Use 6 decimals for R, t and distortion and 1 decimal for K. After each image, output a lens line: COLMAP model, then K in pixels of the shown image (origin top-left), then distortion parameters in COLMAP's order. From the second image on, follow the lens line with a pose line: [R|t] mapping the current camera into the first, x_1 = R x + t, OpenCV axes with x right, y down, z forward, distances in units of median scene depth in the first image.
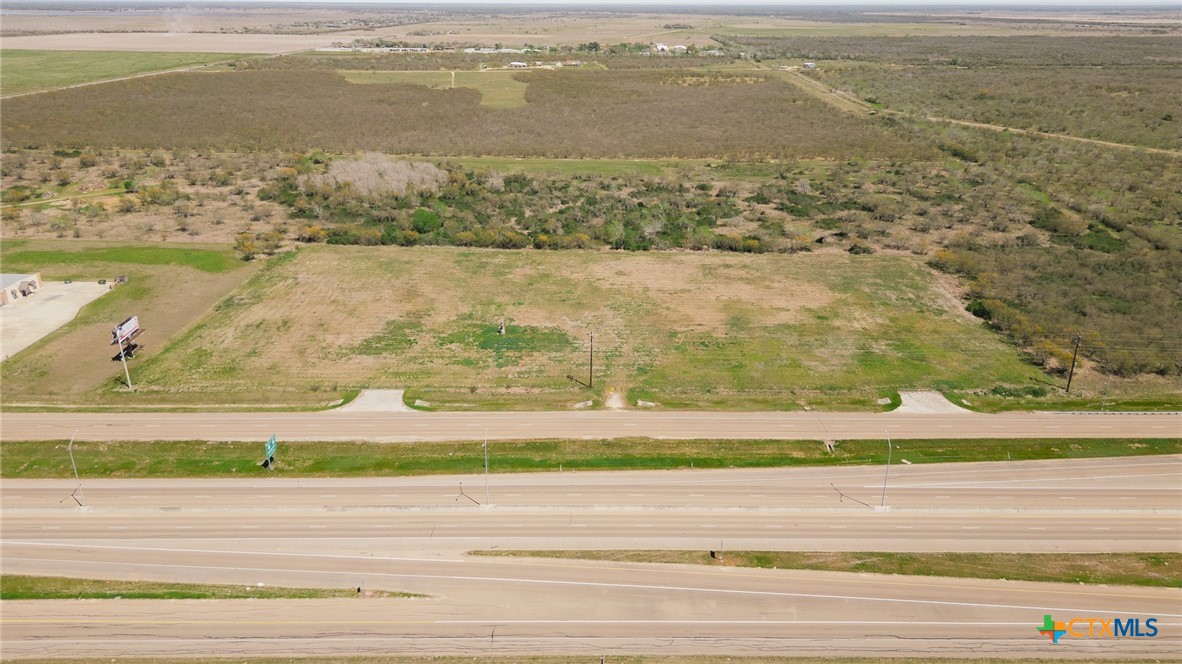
lens RADIAL K [[832.1, 0, 588.3], [0, 832.1, 338.8], [0, 0, 1]] dist [0.059638, -0.064041]
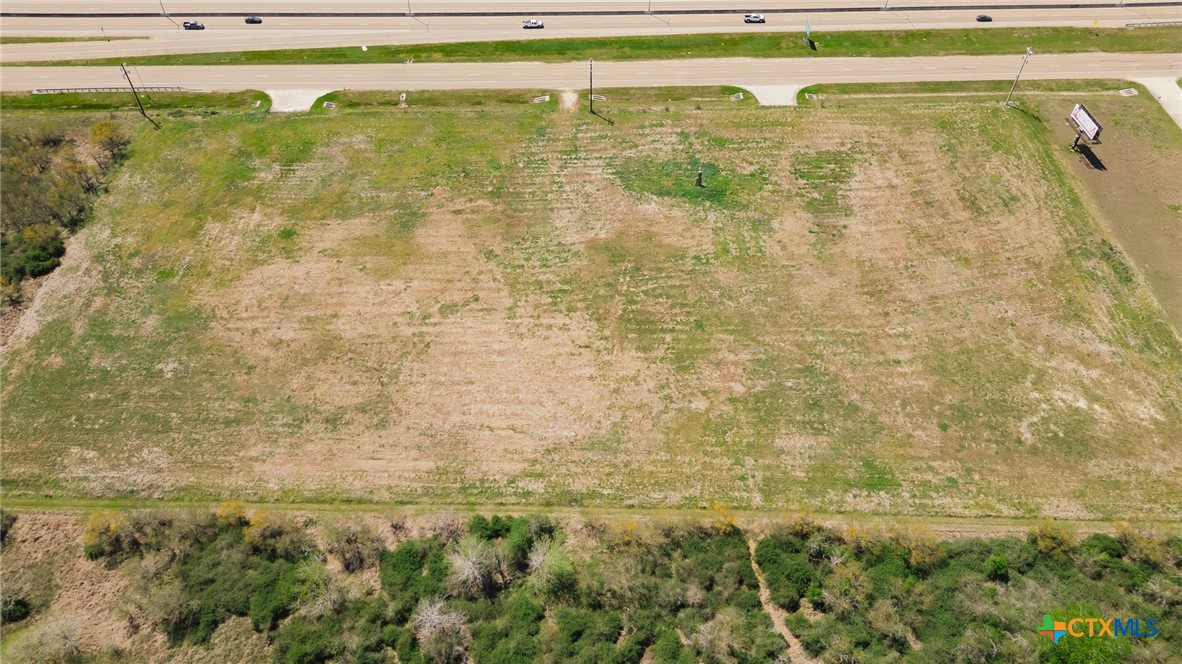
lens RADIAL K [[832.1, 0, 588.3], [0, 832.1, 338.8], [0, 0, 1]] dist [0.059638, -0.064041]
pose [[-0.999646, 0.010107, -0.024605, 0.036666], [-0.019480, 0.351727, 0.935900, -0.855833], [0.018113, 0.936048, -0.351406, 1.662680]]
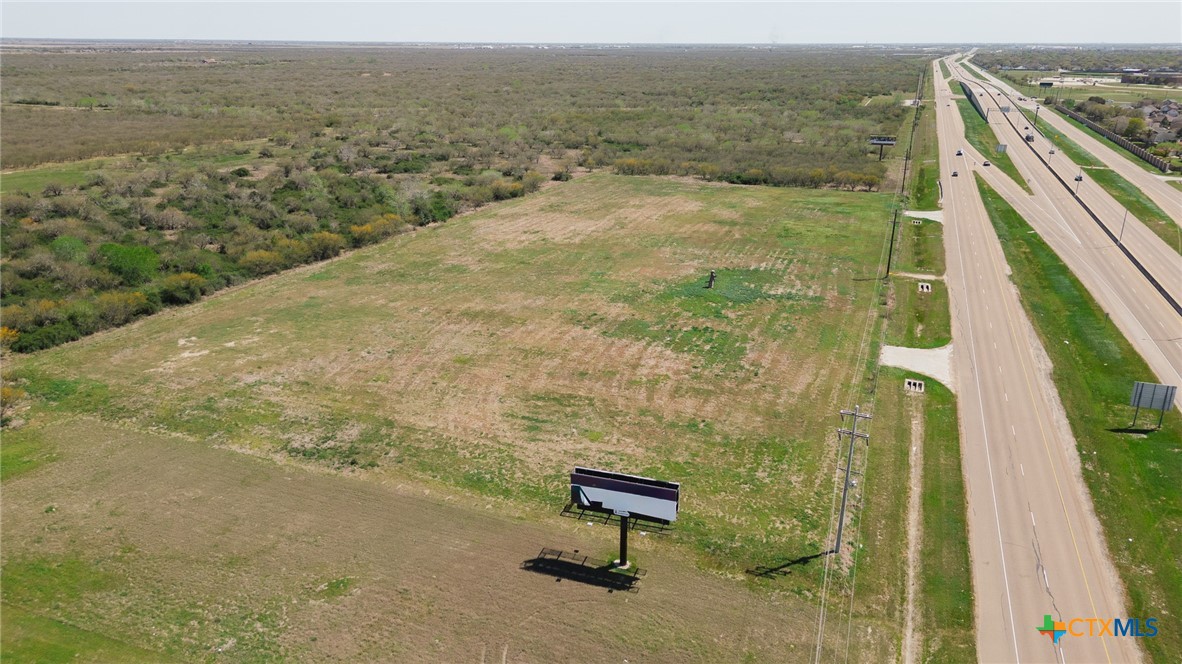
lens RADIAL K [[832.1, 0, 588.3], [0, 832.1, 338.8], [0, 0, 1]] dist [0.059638, -0.064041]
pose [[0.372299, -0.313386, 0.873603, -0.922686], [0.341184, 0.921573, 0.185193, -0.157825], [-0.863126, 0.229112, 0.450023, 0.890116]]
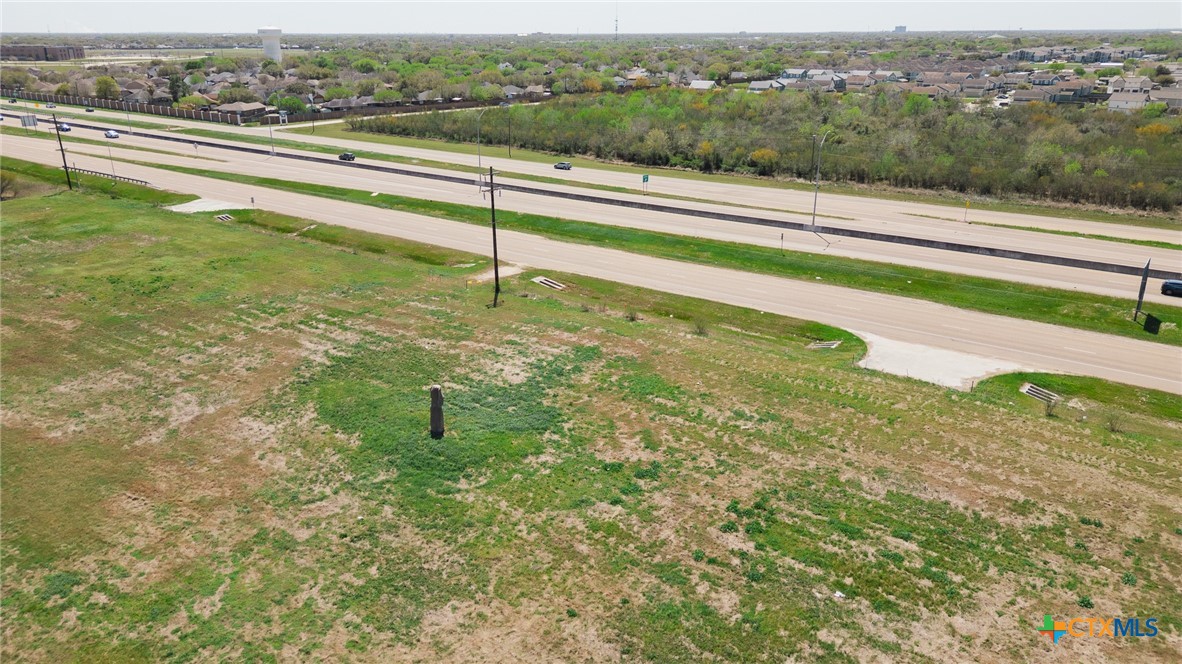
lens RADIAL K [[819.4, 0, 591.0], [0, 819.4, 332.0], [0, 0, 1]] dist [0.082185, -0.089063]
pose [[-0.795901, -0.208341, 0.568450, -0.338320], [0.223025, 0.772002, 0.595208, -0.211026], [-0.562851, 0.600505, -0.567972, 1.276125]]
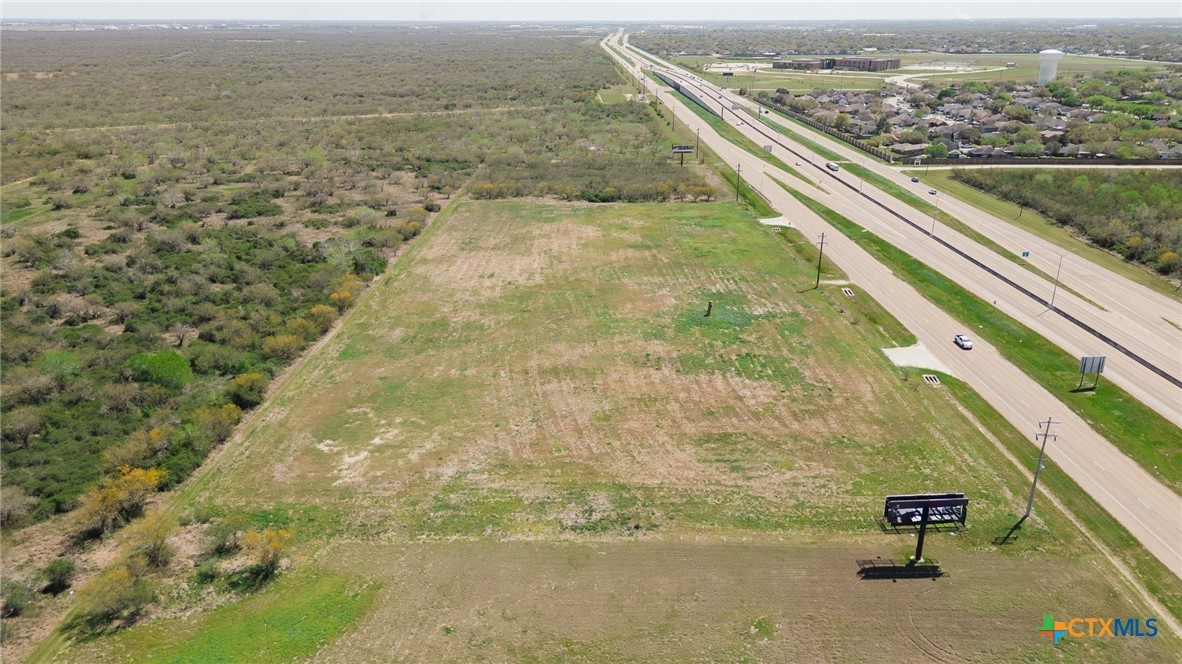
lens RADIAL K [[832.1, 0, 588.3], [0, 832.1, 338.8], [0, 0, 1]] dist [0.059638, -0.064041]
pose [[-0.006749, -0.361141, 0.932487, -1.063032], [0.372418, 0.864517, 0.337512, -0.374235], [-0.928041, 0.349553, 0.128661, 1.167881]]
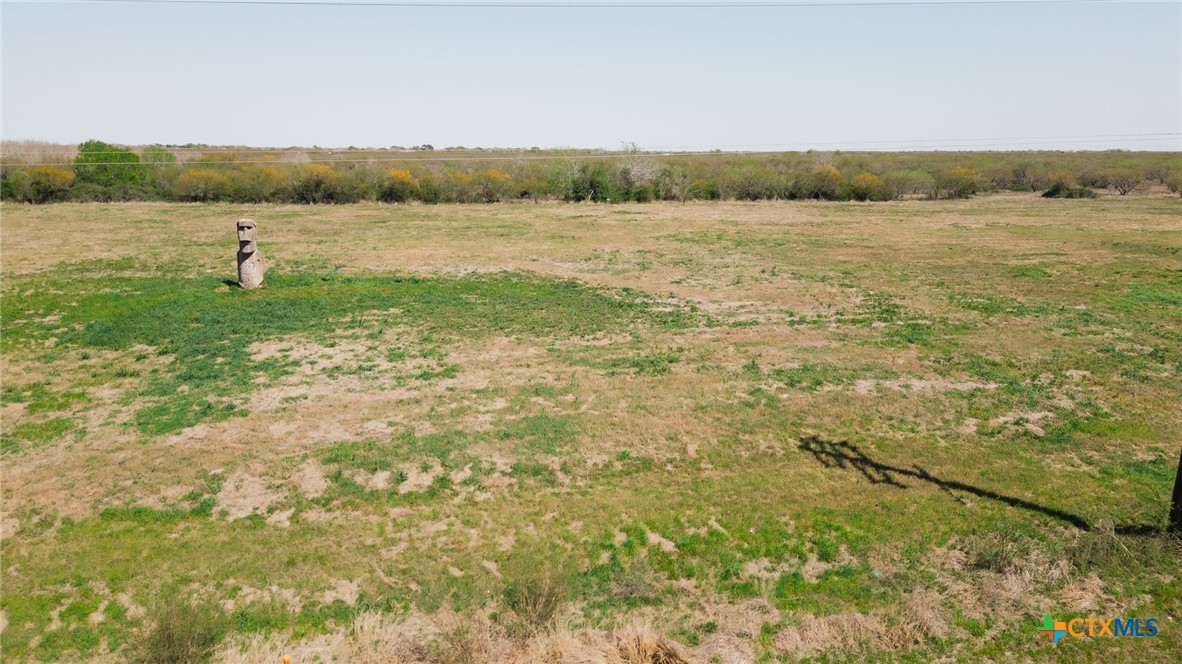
lens RADIAL K [[832.1, 0, 588.3], [0, 832.1, 338.8], [0, 0, 1]] dist [0.059638, -0.064041]
pose [[0.979451, -0.045641, 0.196451, -0.075777], [0.076346, 0.985476, -0.151686, 0.046306], [-0.186675, 0.163568, 0.968709, 0.923857]]
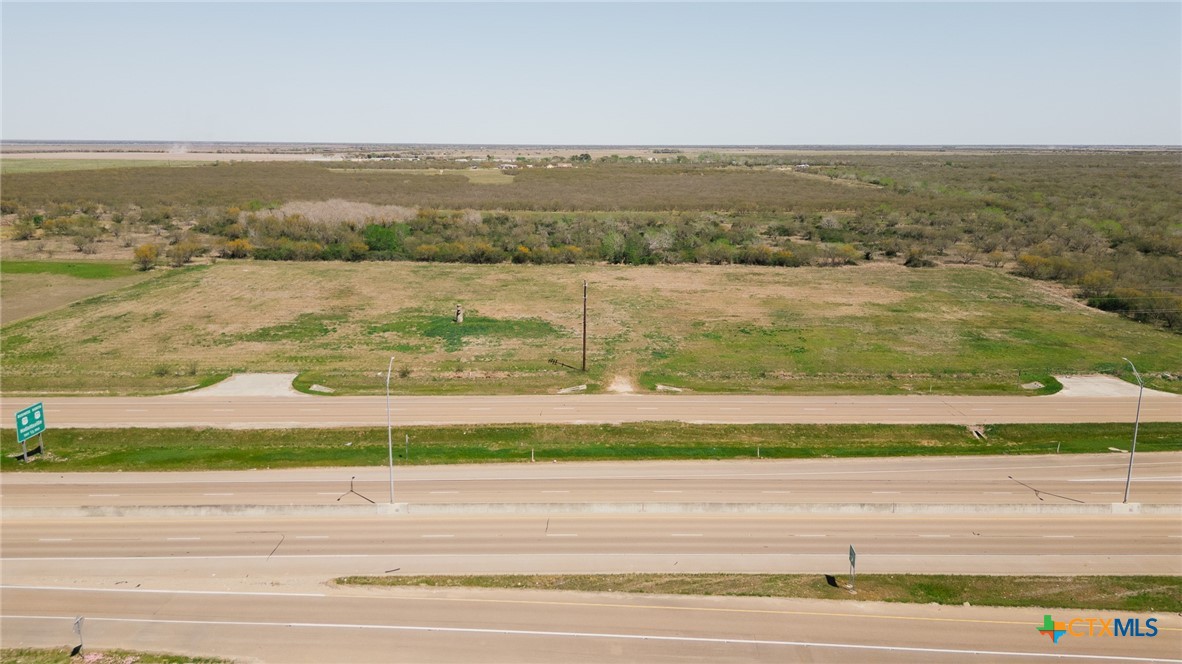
lens RADIAL K [[832.1, 0, 588.3], [0, 832.1, 338.8], [0, 0, 1]] dist [0.059638, -0.064041]
pose [[0.999950, -0.002907, 0.009554, 0.000138], [0.004323, 0.988415, -0.151711, 0.134081], [-0.009002, 0.151745, 0.988379, 0.342947]]
